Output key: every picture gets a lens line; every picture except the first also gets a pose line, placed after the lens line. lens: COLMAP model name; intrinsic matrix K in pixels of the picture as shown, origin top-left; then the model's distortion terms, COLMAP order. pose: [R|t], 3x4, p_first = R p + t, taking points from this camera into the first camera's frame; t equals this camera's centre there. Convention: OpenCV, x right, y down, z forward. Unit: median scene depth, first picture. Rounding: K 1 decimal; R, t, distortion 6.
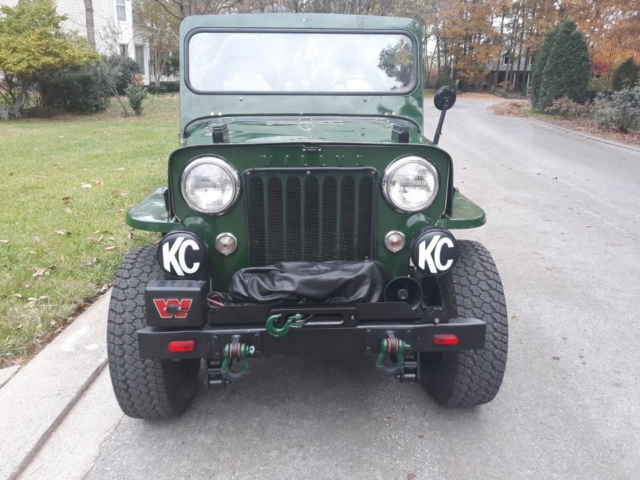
lens RADIAL K [[540.9, 0, 320.0], [0, 540.9, 240.0], [0, 0, 1]] dist [-0.003383, -0.006950]
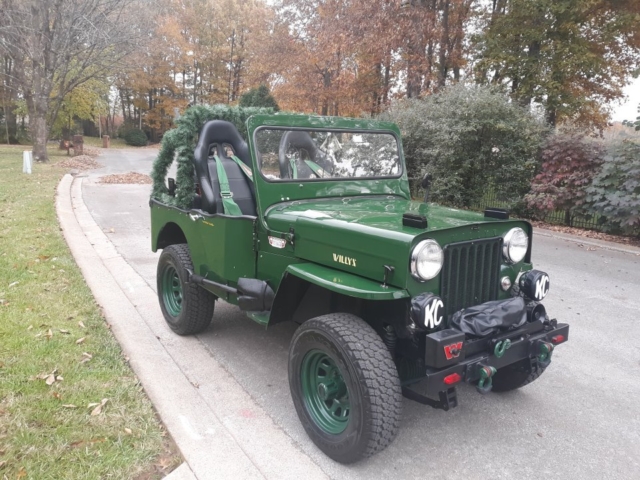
lens RADIAL K [[540.9, 0, 320.0], [0, 540.9, 240.0], [0, 0, 1]] dist [-0.003383, -0.006950]
pose [[0.830800, -0.085593, 0.549950, -0.979370], [0.131226, 0.990371, -0.044102, -0.104905], [-0.540880, 0.108808, 0.834032, 0.004227]]
